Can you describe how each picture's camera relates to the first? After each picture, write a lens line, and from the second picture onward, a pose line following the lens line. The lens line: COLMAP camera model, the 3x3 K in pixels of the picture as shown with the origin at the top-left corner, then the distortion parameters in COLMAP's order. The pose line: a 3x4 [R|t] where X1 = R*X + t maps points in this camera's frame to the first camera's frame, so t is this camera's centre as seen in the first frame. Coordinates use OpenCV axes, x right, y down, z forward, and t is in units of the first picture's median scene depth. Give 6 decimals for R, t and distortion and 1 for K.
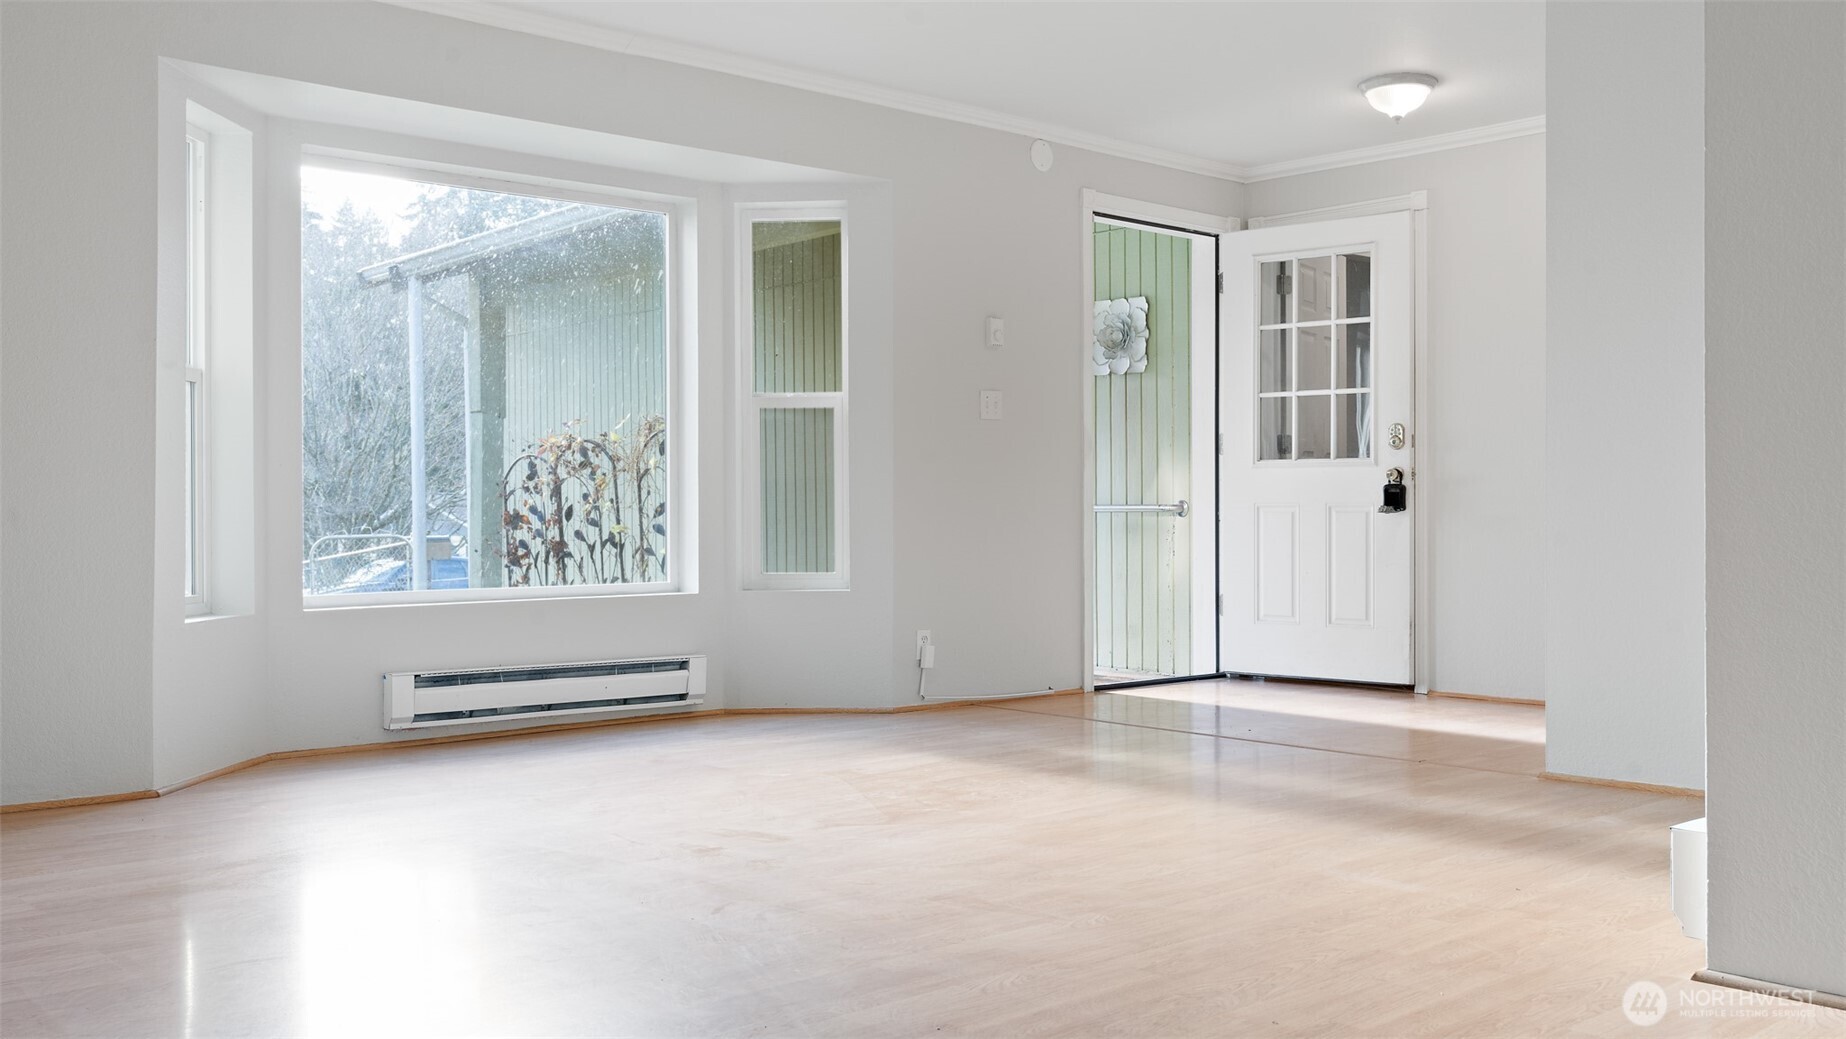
lens RADIAL K [[1646.5, 0, 922.1], [0, 1646.5, 523.7], [0, 0, 1]] dist [-0.004575, -0.013421]
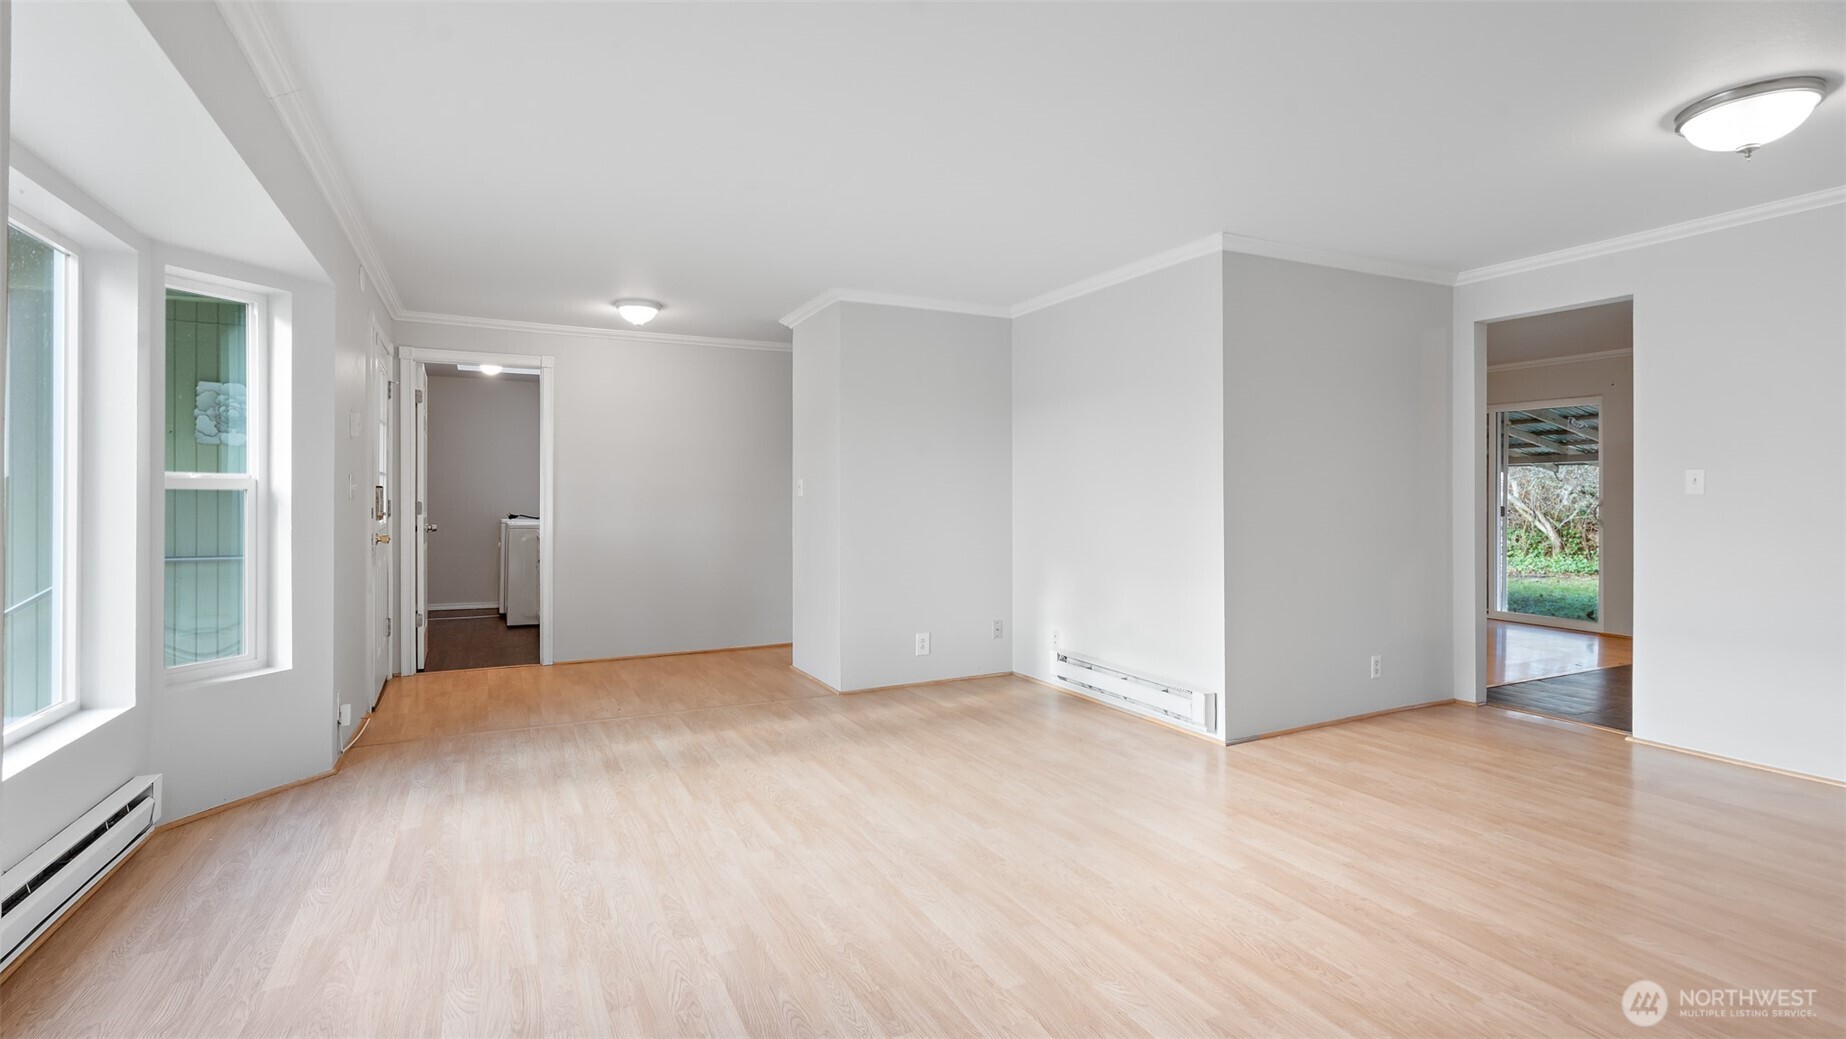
lens RADIAL K [[856.6, 0, 914.4], [0, 856.6, 506.5], [0, 0, 1]] dist [-0.000333, -0.000289]
pose [[0.269202, -0.002045, 0.963081, -0.494962], [0.011110, 0.999938, -0.000982, -0.059923], [-0.963020, 0.010965, 0.269208, 0.532265]]
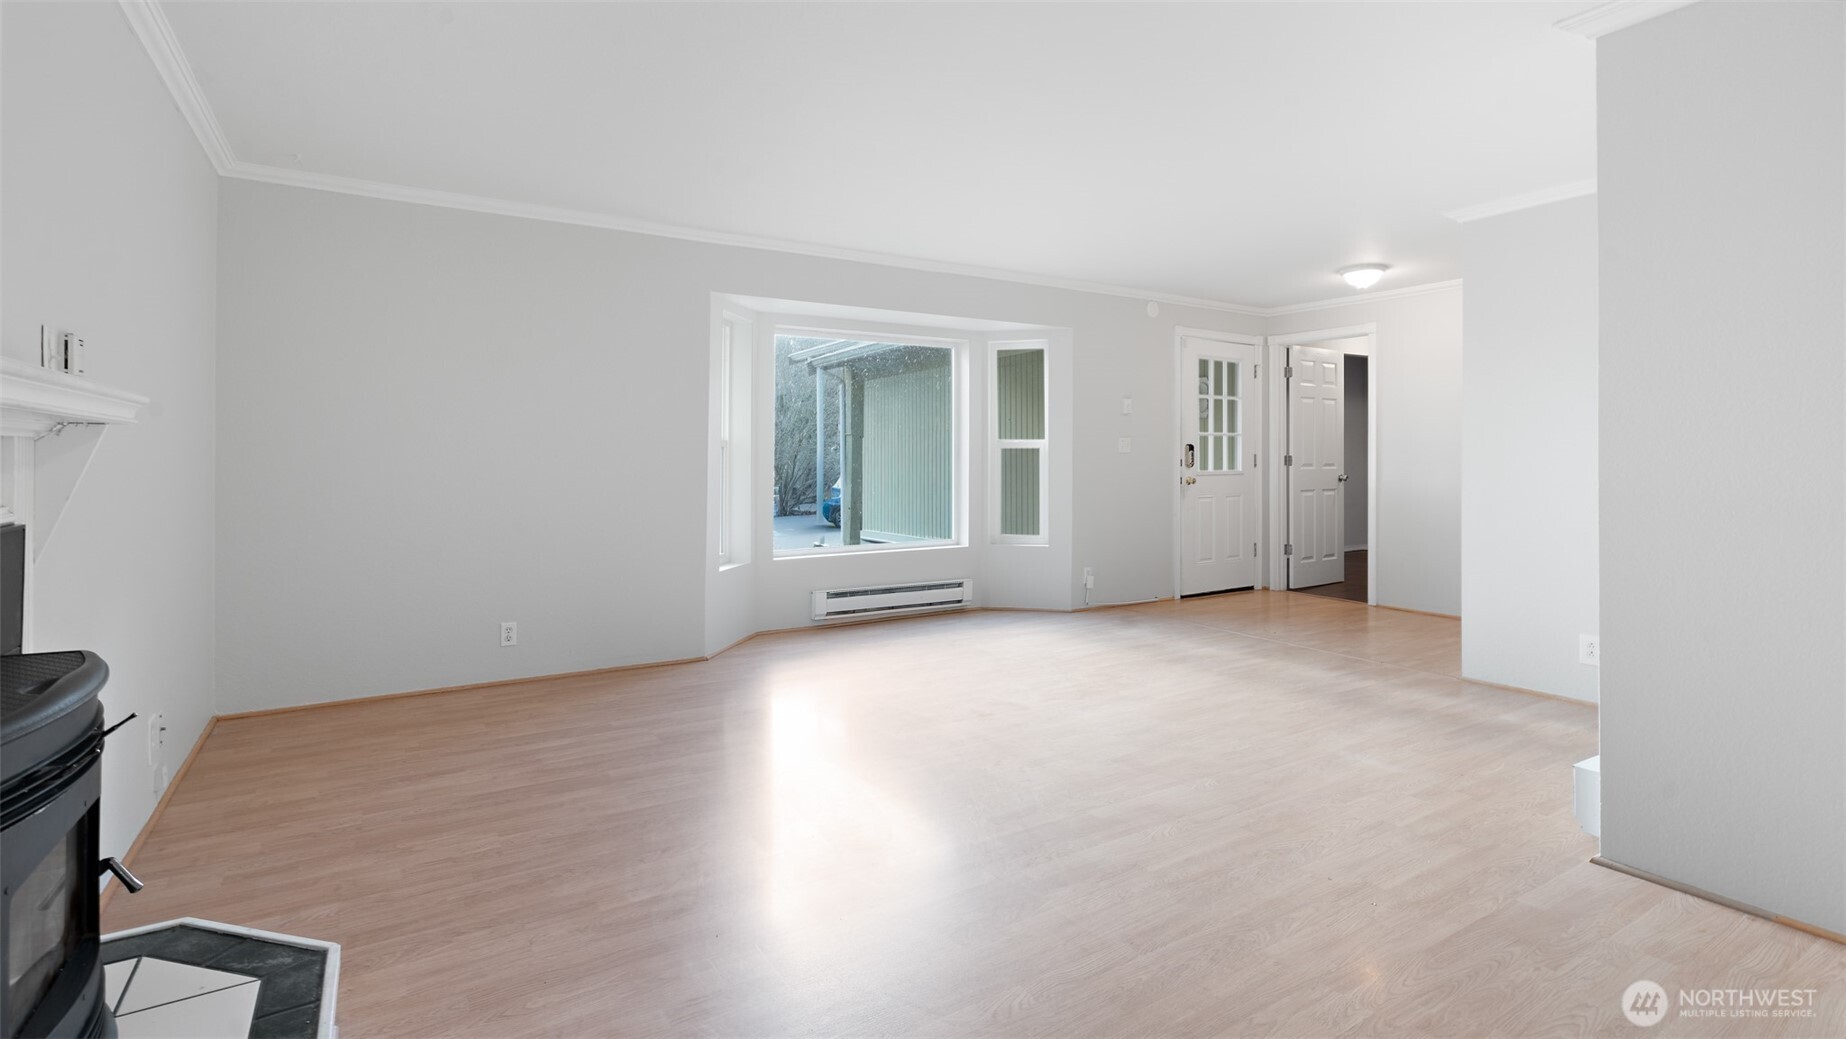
lens RADIAL K [[856.6, 0, 912.1], [0, 856.6, 446.9], [0, 0, 1]] dist [-0.000333, -0.000289]
pose [[0.984786, 0.005336, -0.173691, -0.029176], [-0.007900, 0.999870, -0.014071, -0.061260], [0.173594, 0.015229, 0.984700, 0.009305]]
